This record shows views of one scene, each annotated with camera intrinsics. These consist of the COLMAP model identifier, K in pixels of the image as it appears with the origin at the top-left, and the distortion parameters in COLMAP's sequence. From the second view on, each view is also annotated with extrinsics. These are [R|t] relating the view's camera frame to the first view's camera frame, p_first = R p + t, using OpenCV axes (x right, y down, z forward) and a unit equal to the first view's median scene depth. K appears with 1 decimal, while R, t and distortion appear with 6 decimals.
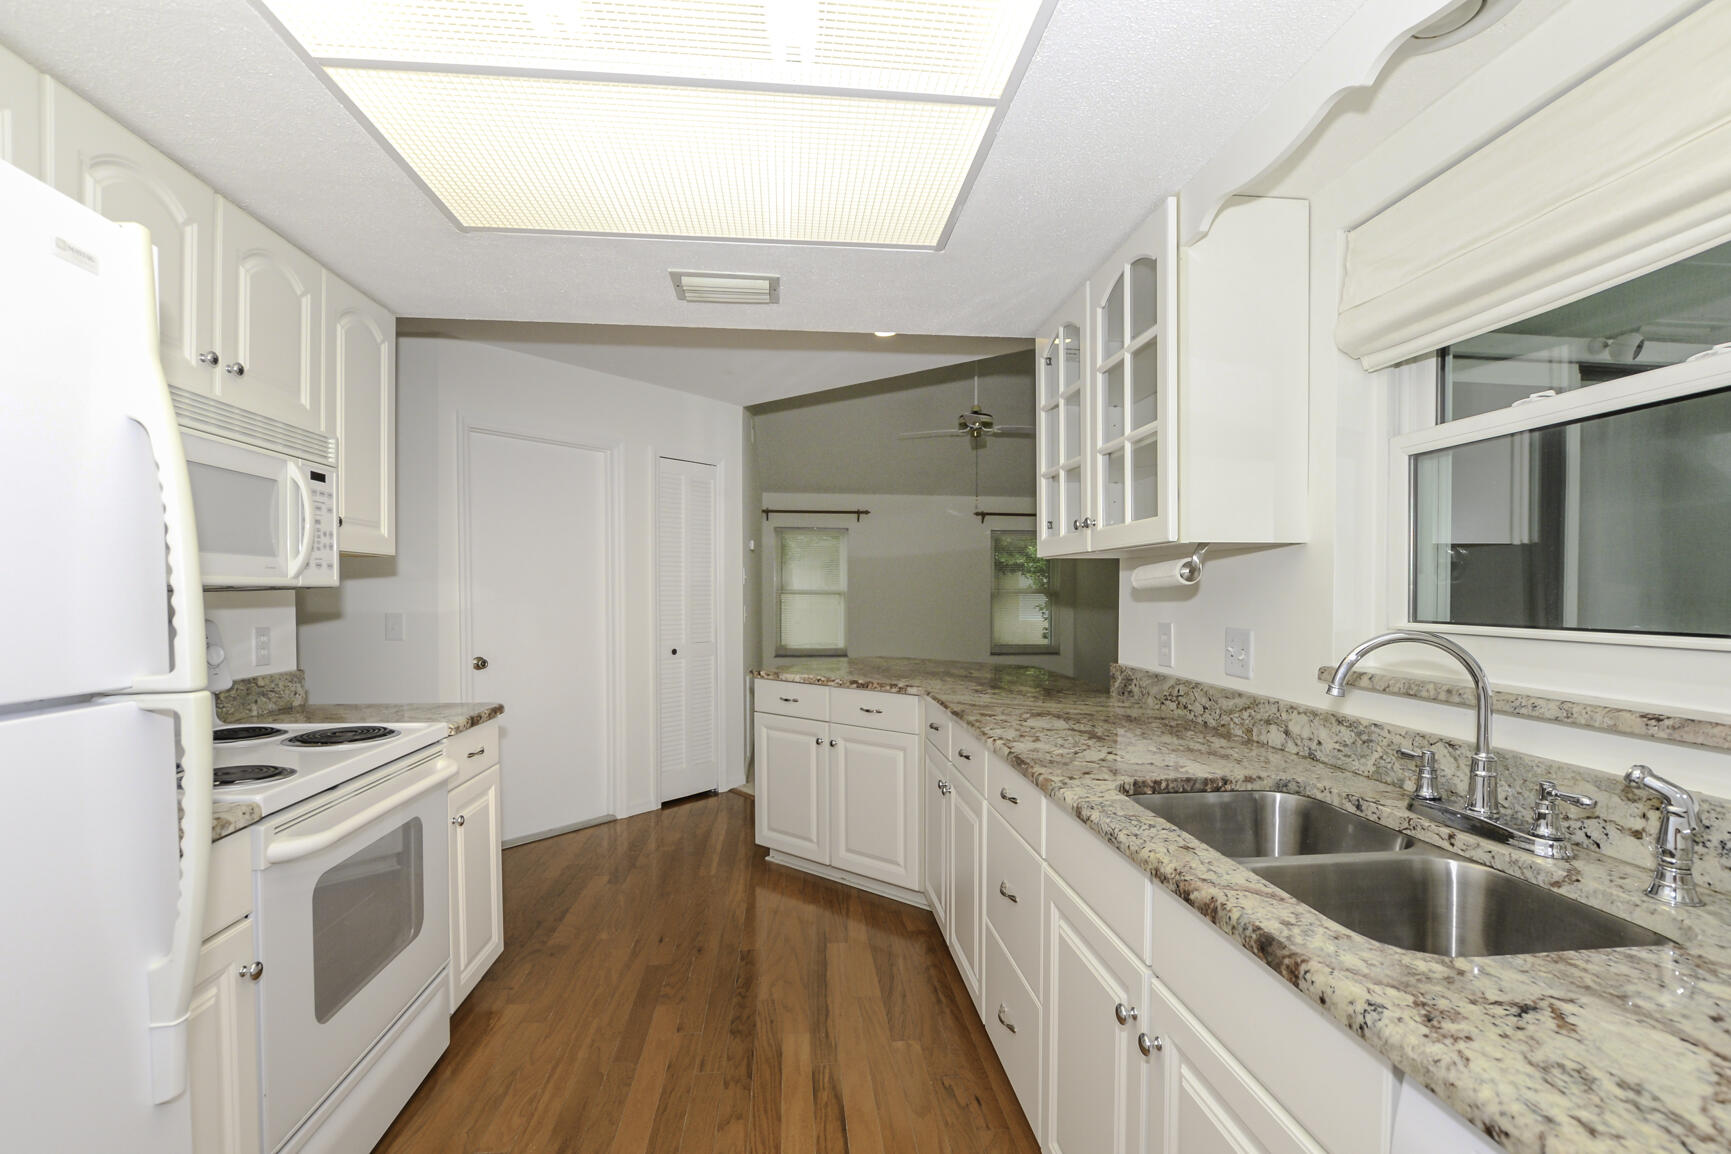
lens RADIAL K [[808.5, 0, 860.1], [0, 808.5, 583.5], [0, 0, 1]] dist [-0.002656, -0.000393]
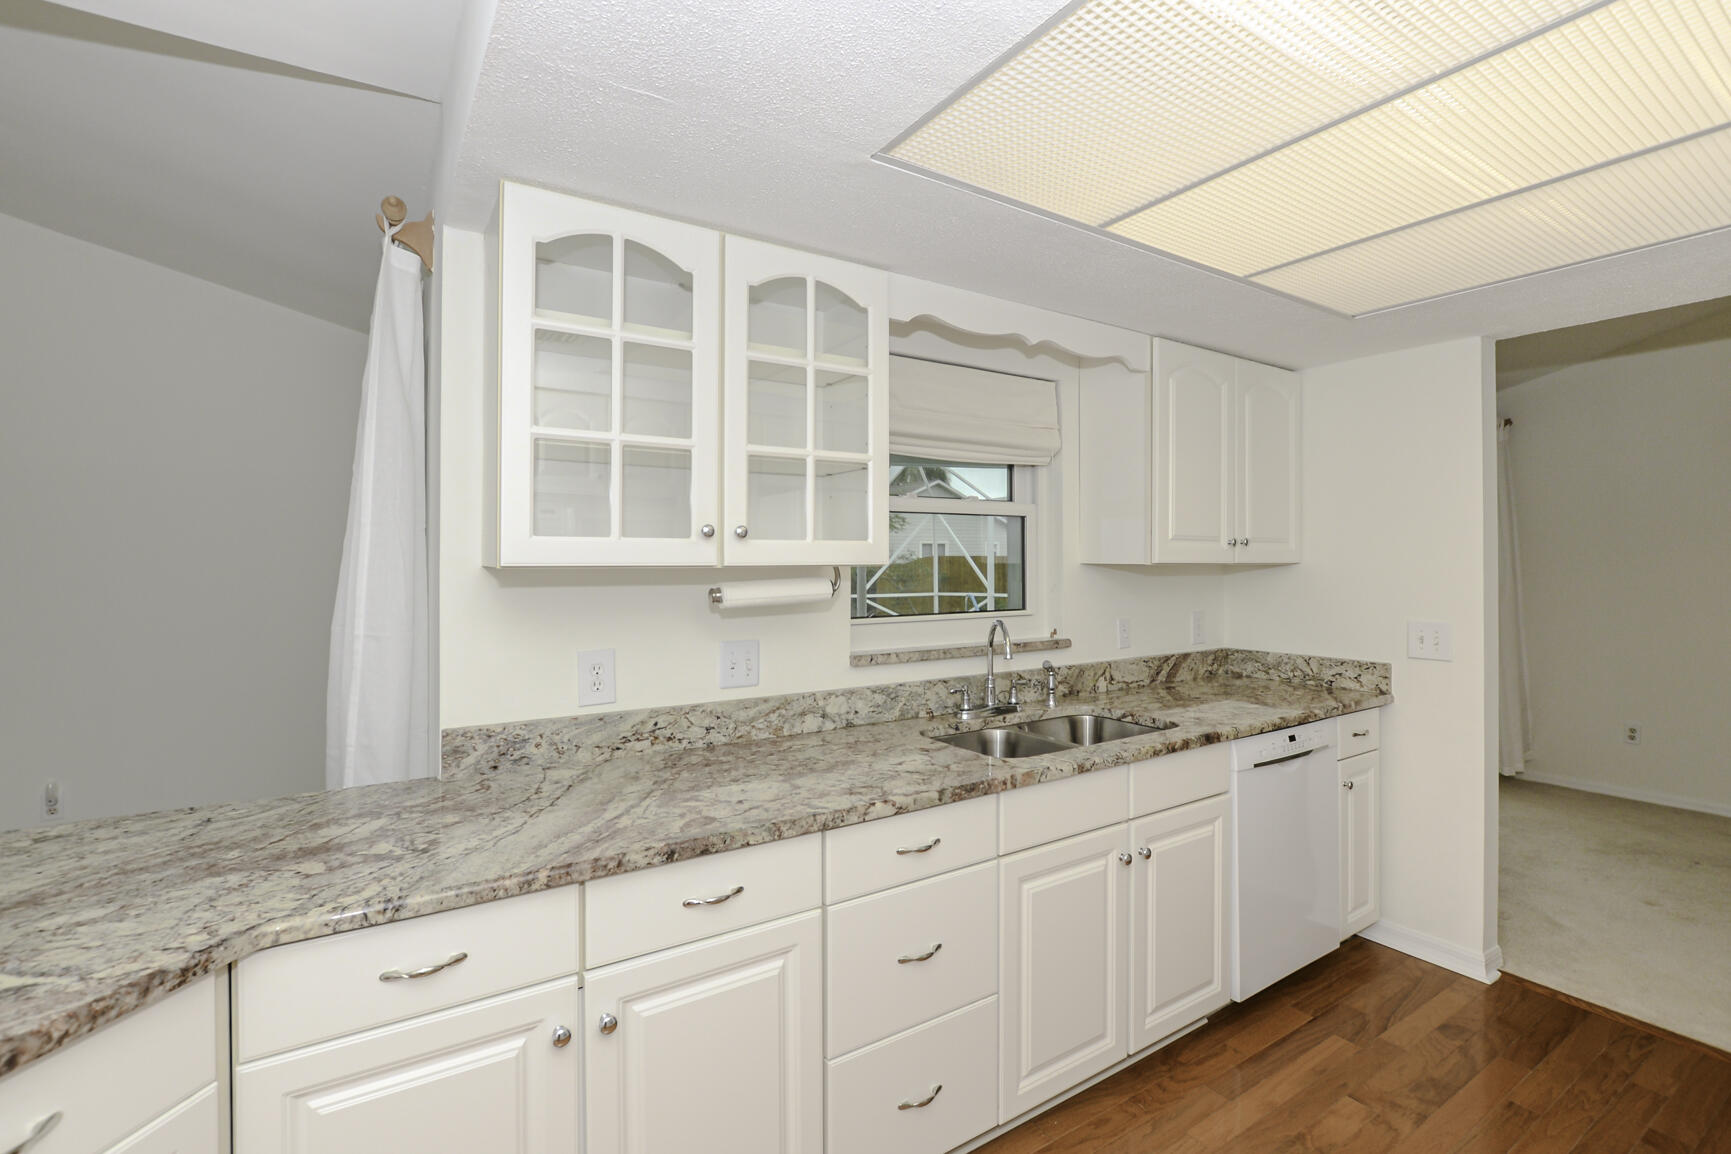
lens RADIAL K [[808.5, 0, 860.1], [0, 808.5, 583.5], [0, 0, 1]] dist [-0.002656, -0.000393]
pose [[-0.483376, -0.020482, 0.875173, -0.575808], [-0.004489, 0.999771, 0.020918, -0.044528], [-0.875401, 0.006182, -0.483357, 1.530561]]
